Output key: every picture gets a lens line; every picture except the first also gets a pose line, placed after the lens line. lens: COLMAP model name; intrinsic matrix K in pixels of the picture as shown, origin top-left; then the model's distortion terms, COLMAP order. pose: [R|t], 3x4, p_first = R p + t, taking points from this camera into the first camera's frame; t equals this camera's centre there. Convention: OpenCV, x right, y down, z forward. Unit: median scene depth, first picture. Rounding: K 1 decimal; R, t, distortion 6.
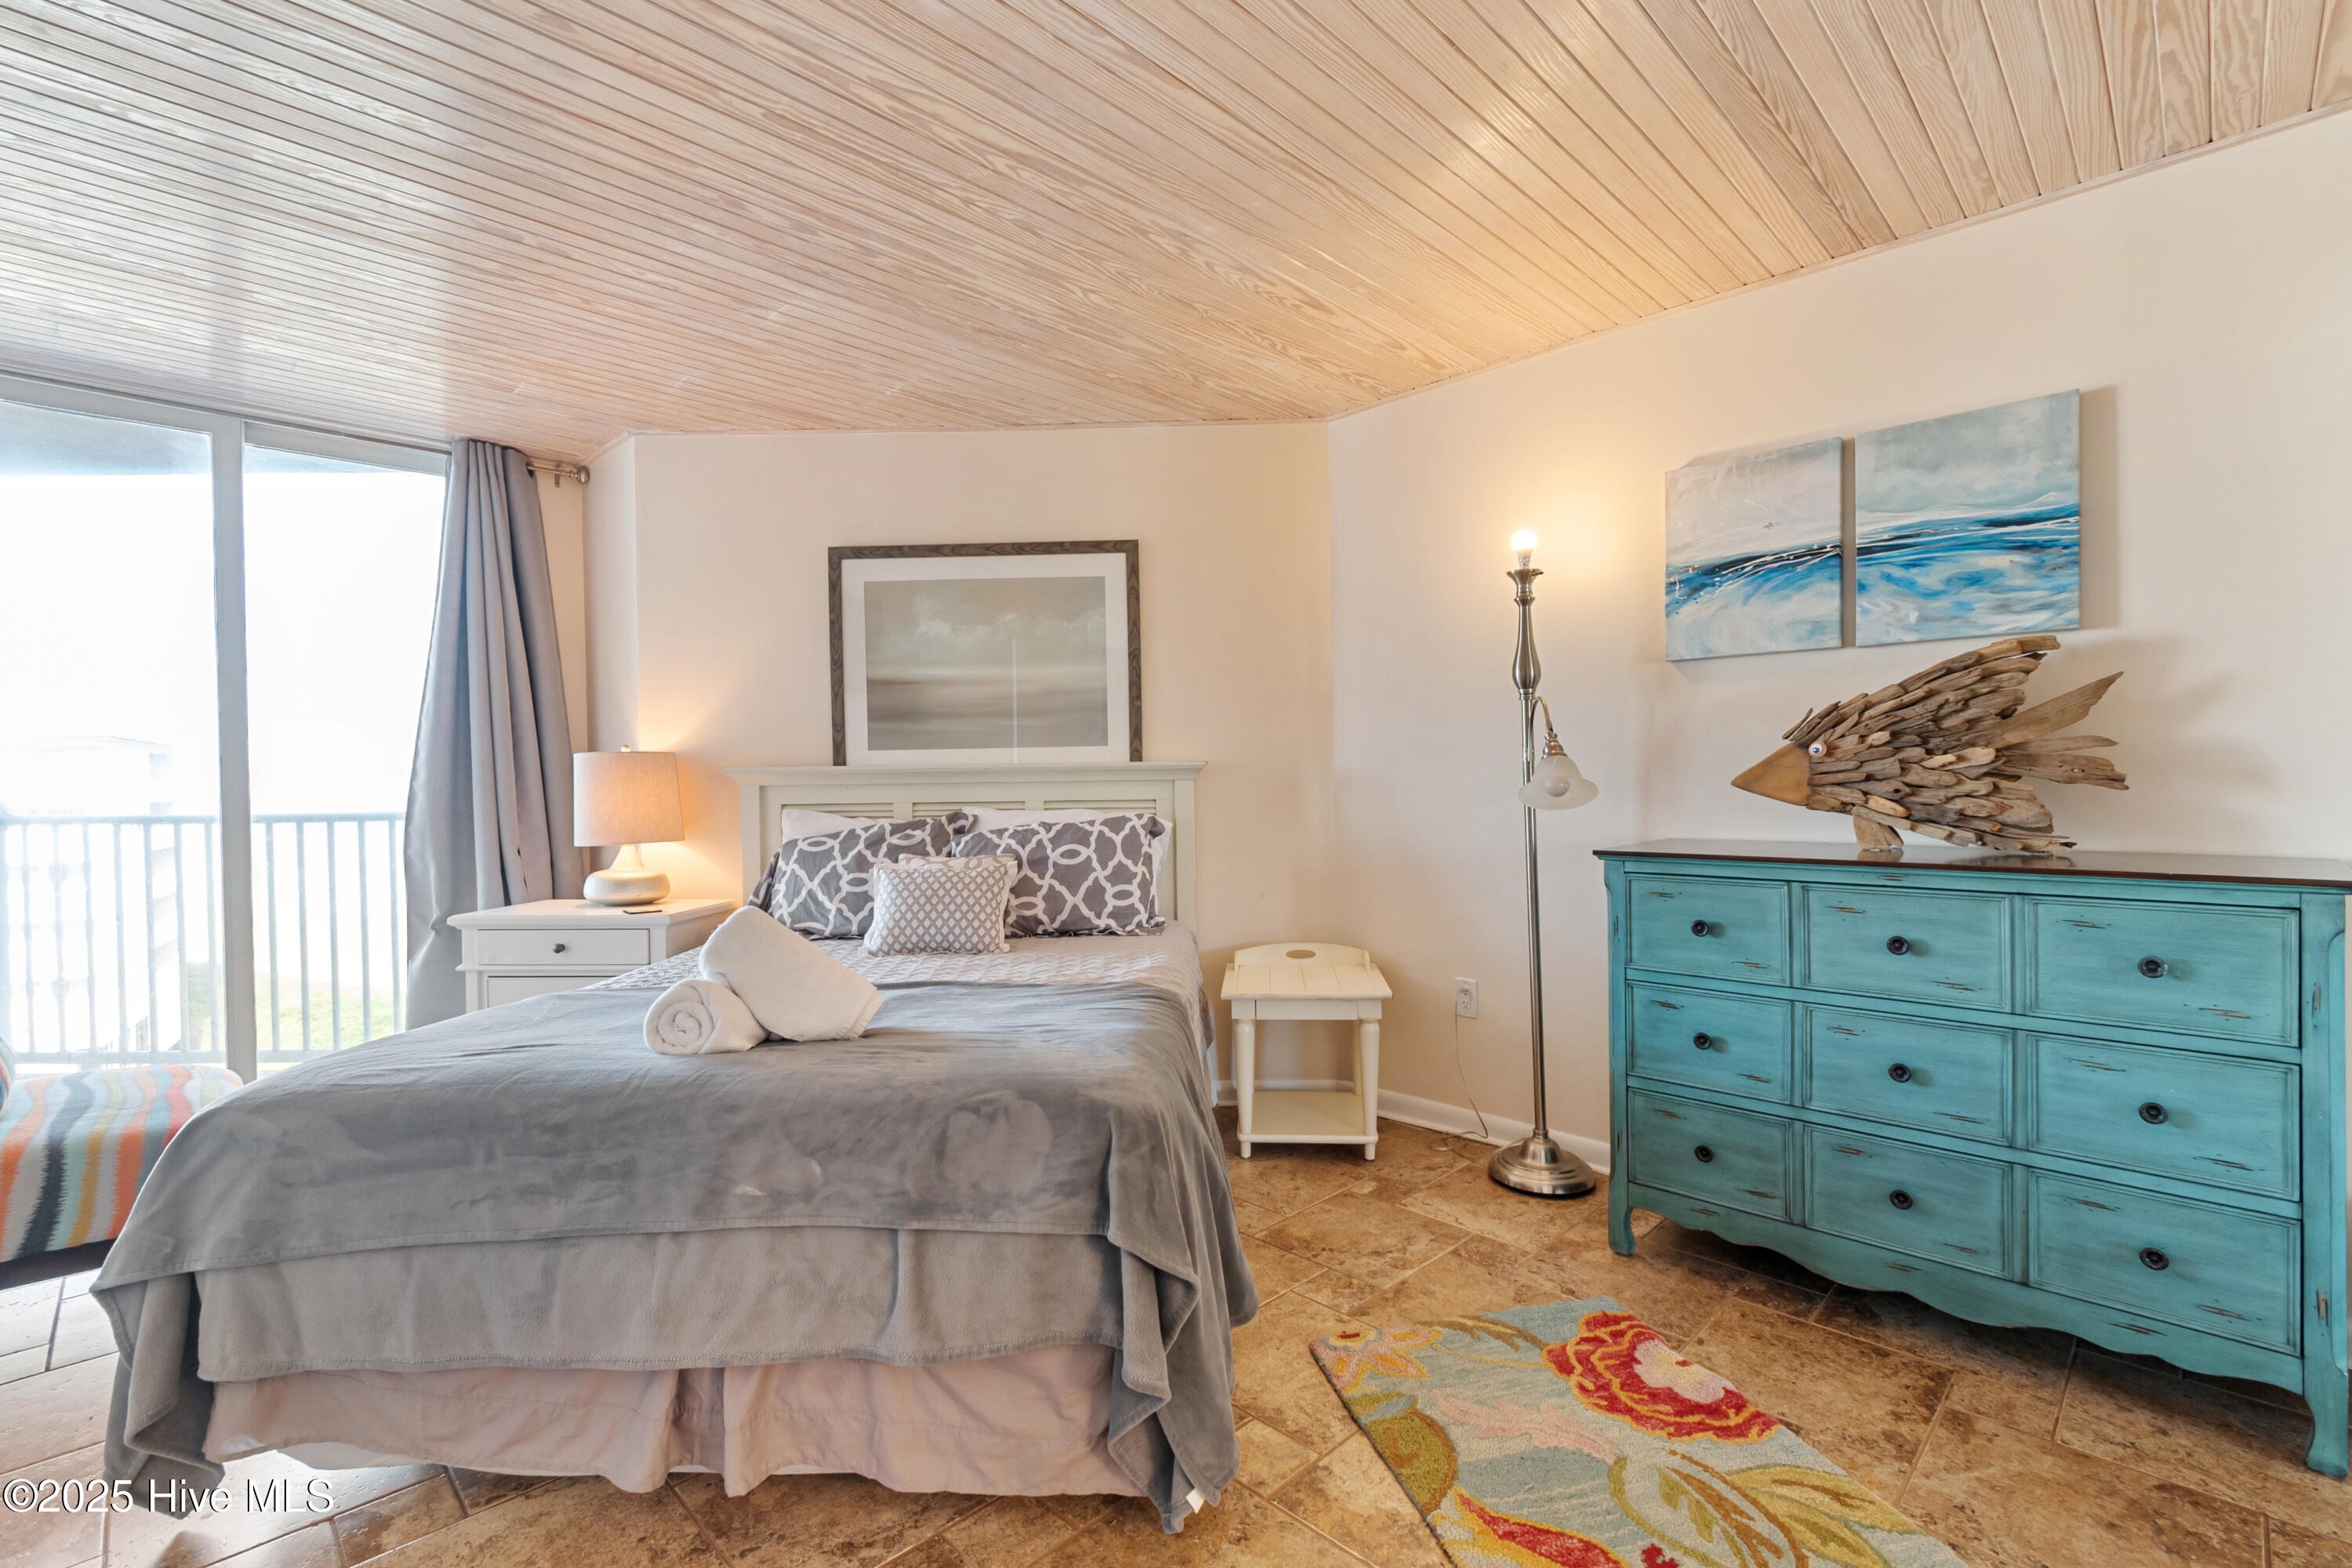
lens RADIAL K [[1038.3, 0, 1174.0], [0, 1038.3, 789.4], [0, 0, 1]] dist [0.003402, -0.000482]
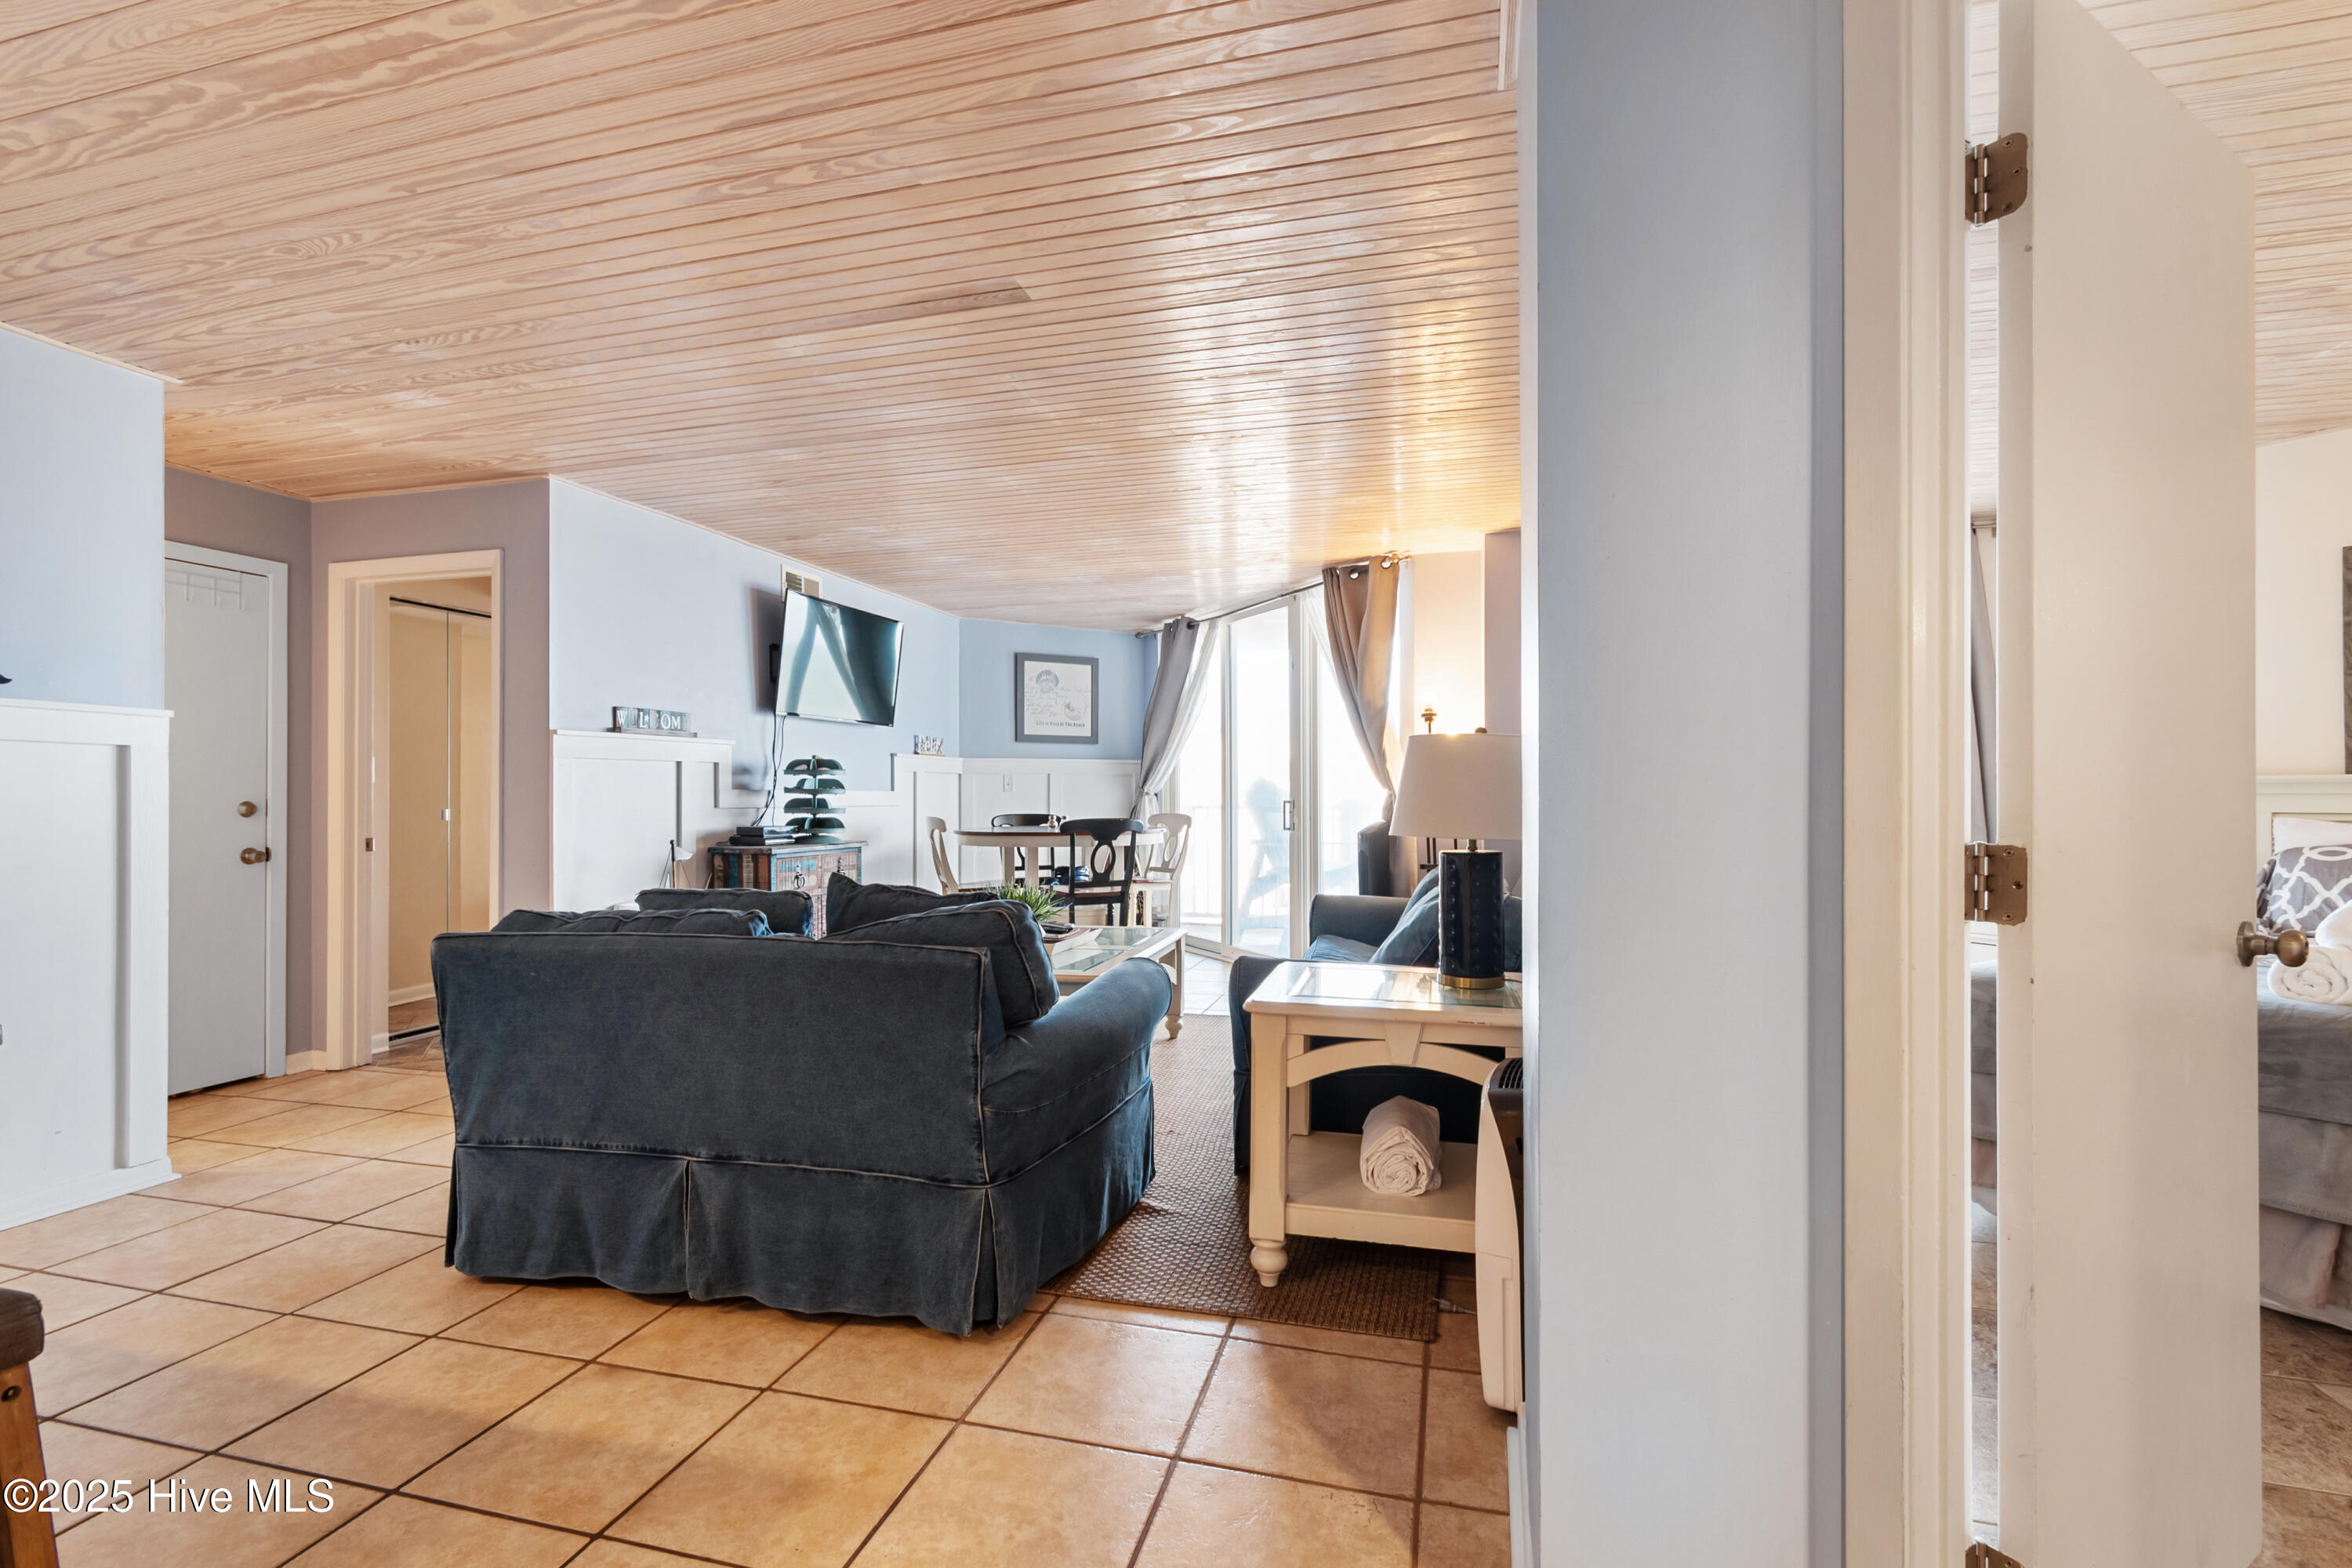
lens RADIAL K [[1048.1, 0, 1180.4], [0, 1048.1, 793.6], [0, 0, 1]] dist [0.001315, 0.000377]
pose [[0.500931, 0.011654, -0.865409, -0.042562], [-0.013718, 0.999891, 0.005525, 0.007649], [0.865379, 0.009105, 0.501036, -0.670809]]
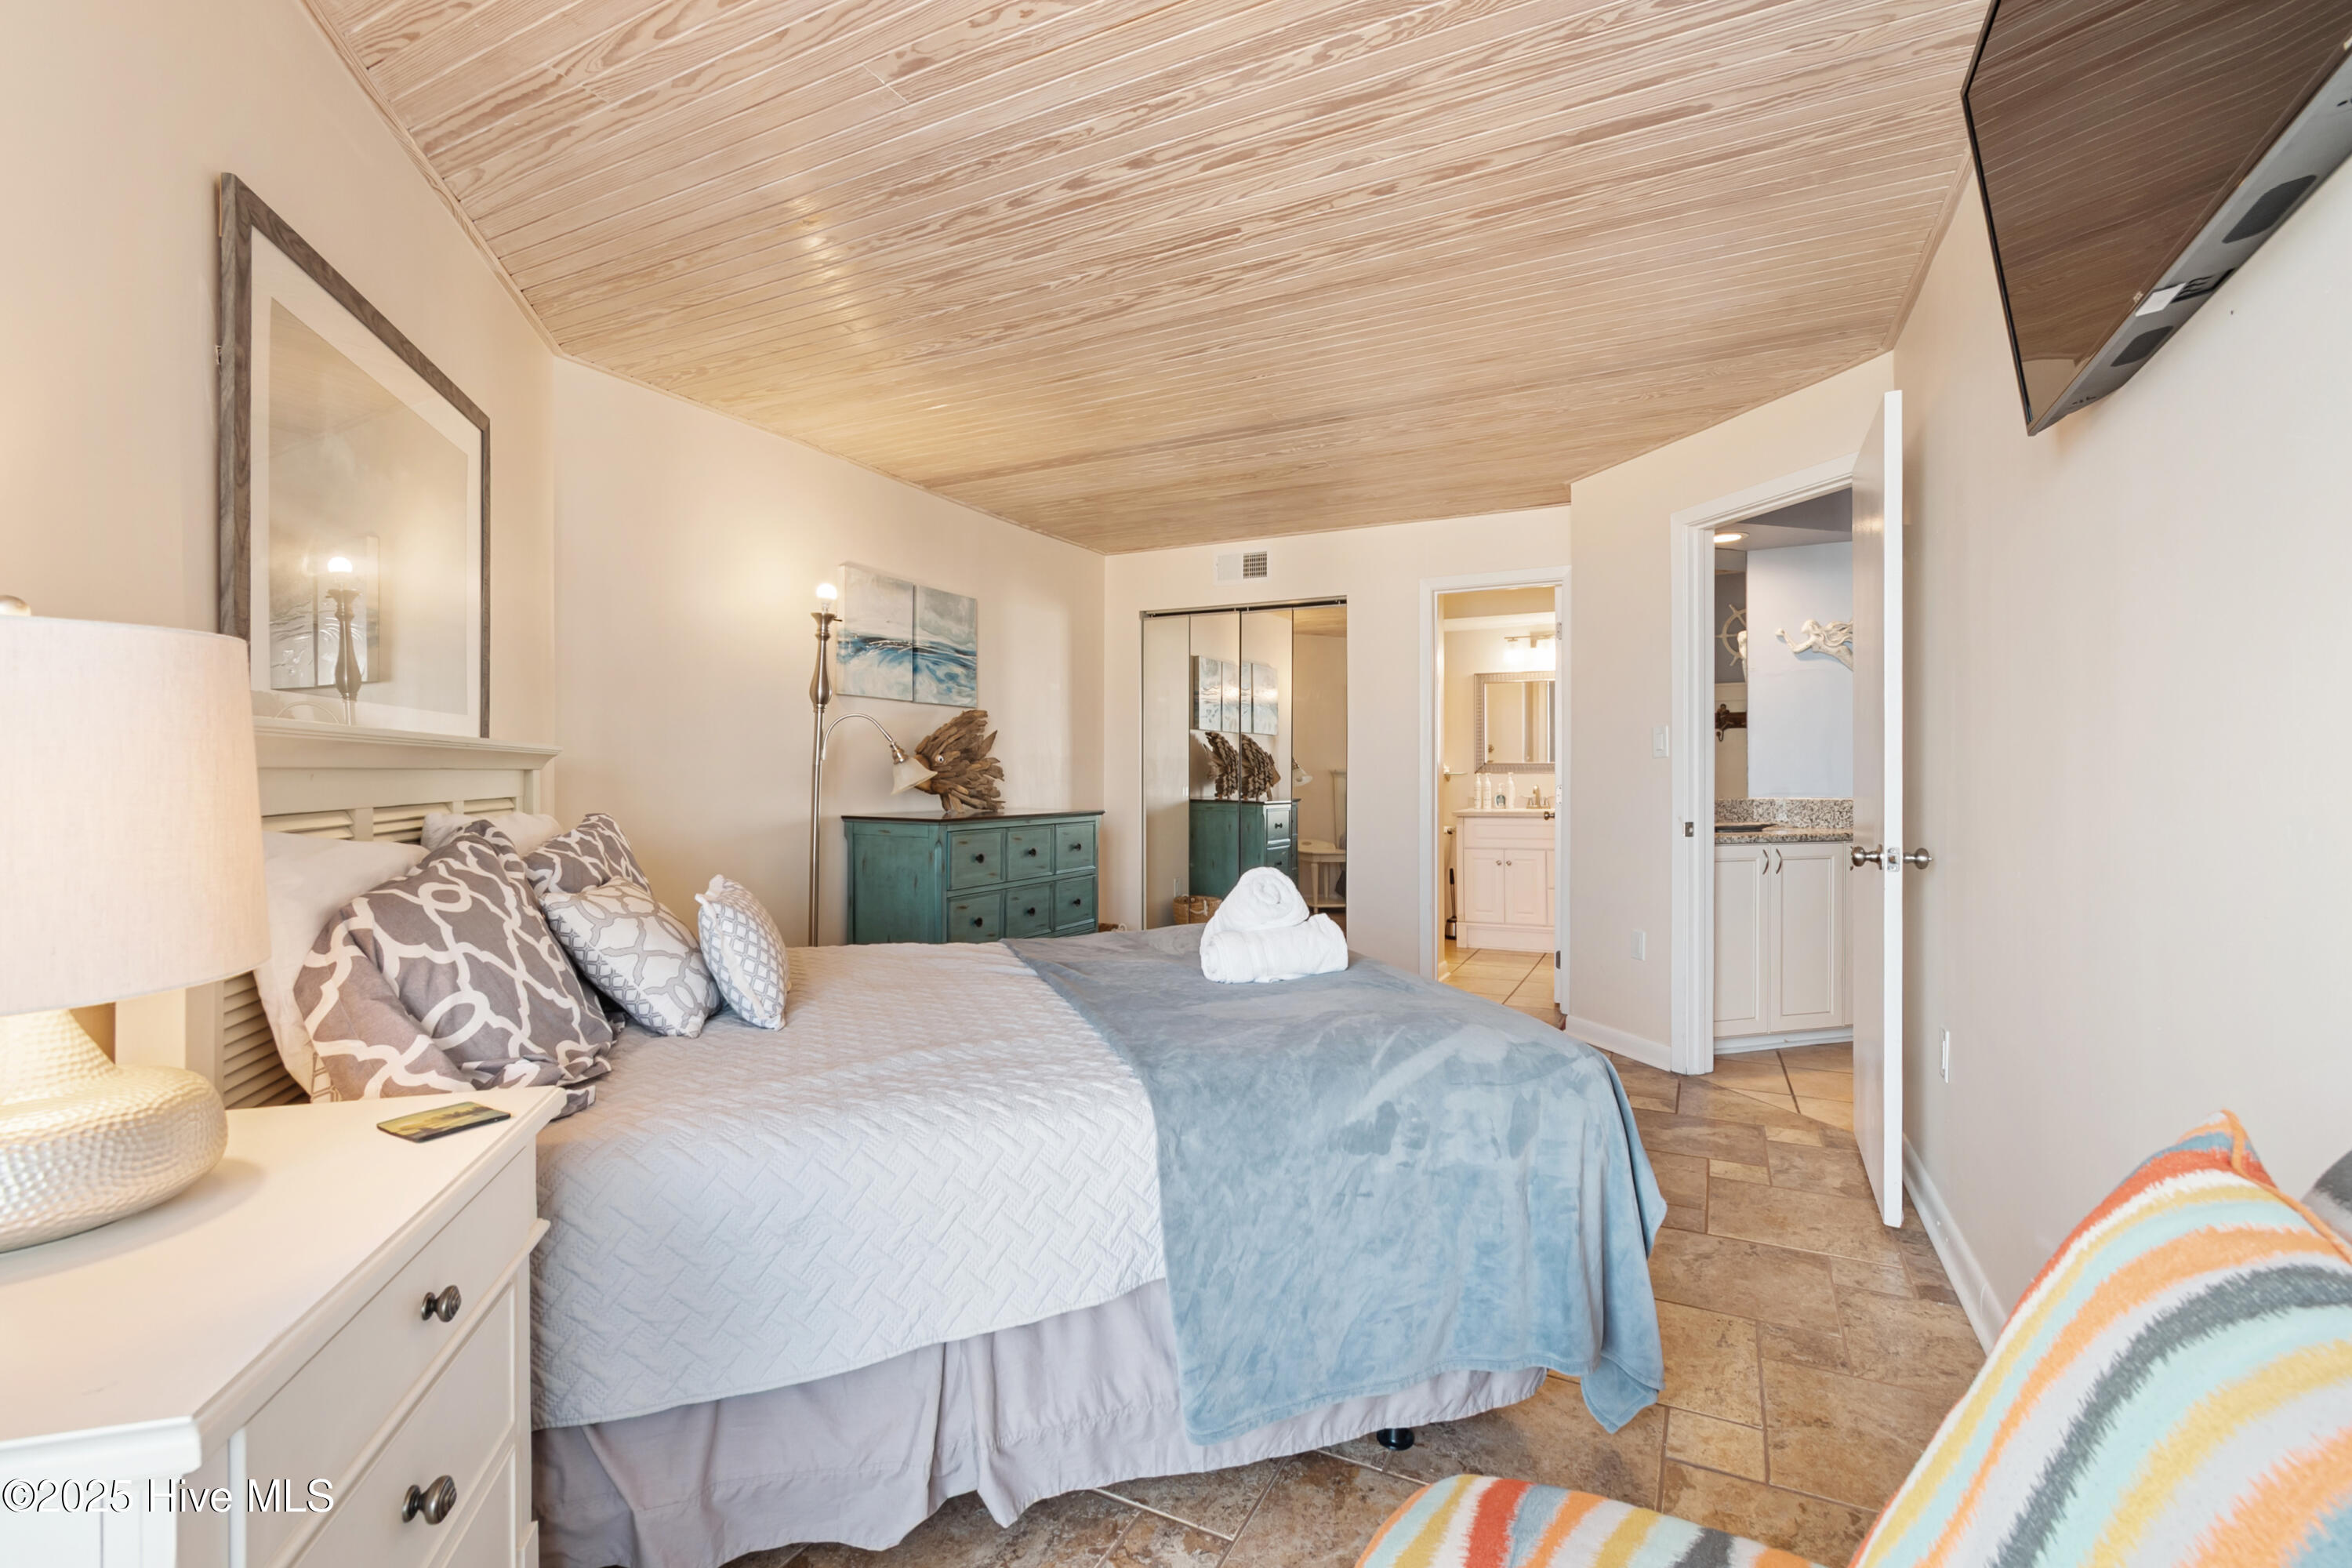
lens RADIAL K [[1043.6, 0, 1178.2], [0, 1043.6, 766.5], [0, 0, 1]] dist [0.000181, -0.000842]
pose [[-0.307244, 0.020394, 0.951412, -1.339355], [0.011872, 0.999775, -0.017597, 0.012135], [-0.951557, 0.005889, -0.307417, 1.263060]]
